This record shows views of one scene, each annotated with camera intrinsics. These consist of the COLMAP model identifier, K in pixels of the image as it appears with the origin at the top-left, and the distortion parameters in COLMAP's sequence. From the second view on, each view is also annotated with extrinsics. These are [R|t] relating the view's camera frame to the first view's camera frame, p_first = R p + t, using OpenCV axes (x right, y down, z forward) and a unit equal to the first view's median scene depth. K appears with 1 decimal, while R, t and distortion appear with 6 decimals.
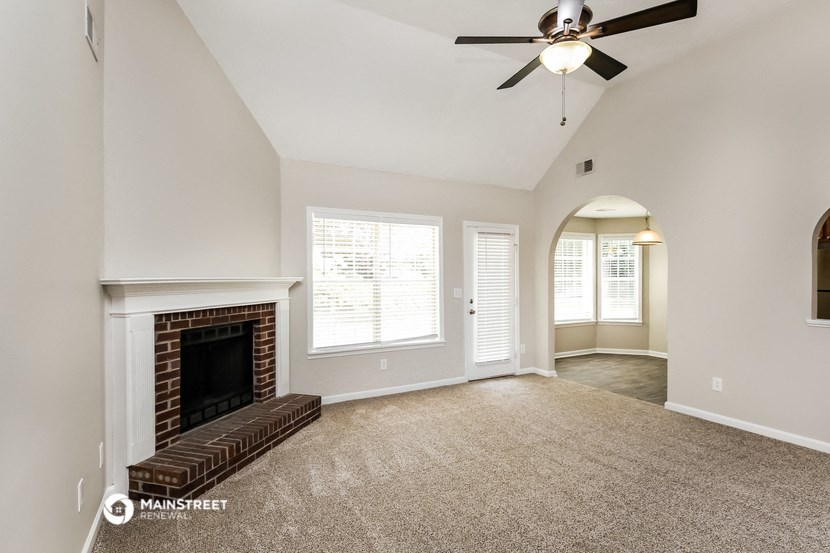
lens RADIAL K [[403.7, 0, 415.0], [0, 403.7, 281.9], [0, 0, 1]] dist [0.000234, -0.000147]
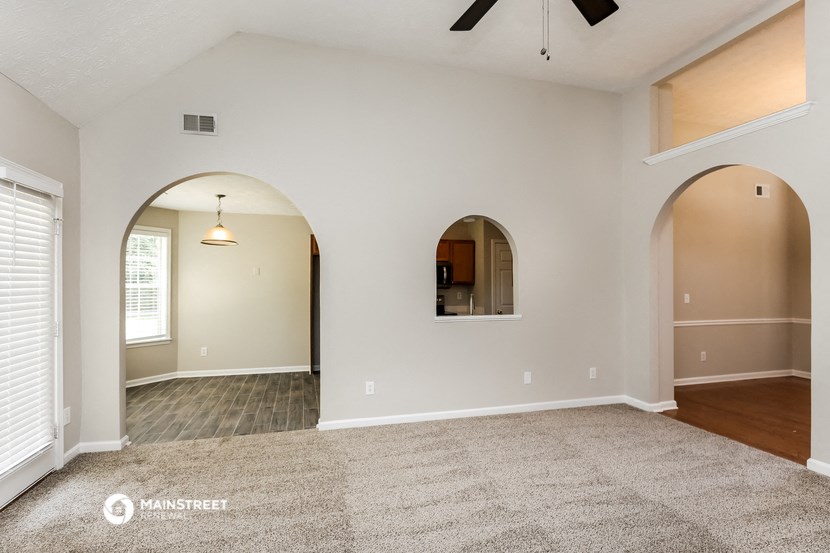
lens RADIAL K [[403.7, 0, 415.0], [0, 403.7, 281.9], [0, 0, 1]] dist [0.000234, -0.000147]
pose [[0.233489, 0.009689, 0.972311, -0.161369], [0.009209, 0.999883, -0.012175, -0.000933], [-0.972316, 0.011797, 0.233373, 0.469935]]
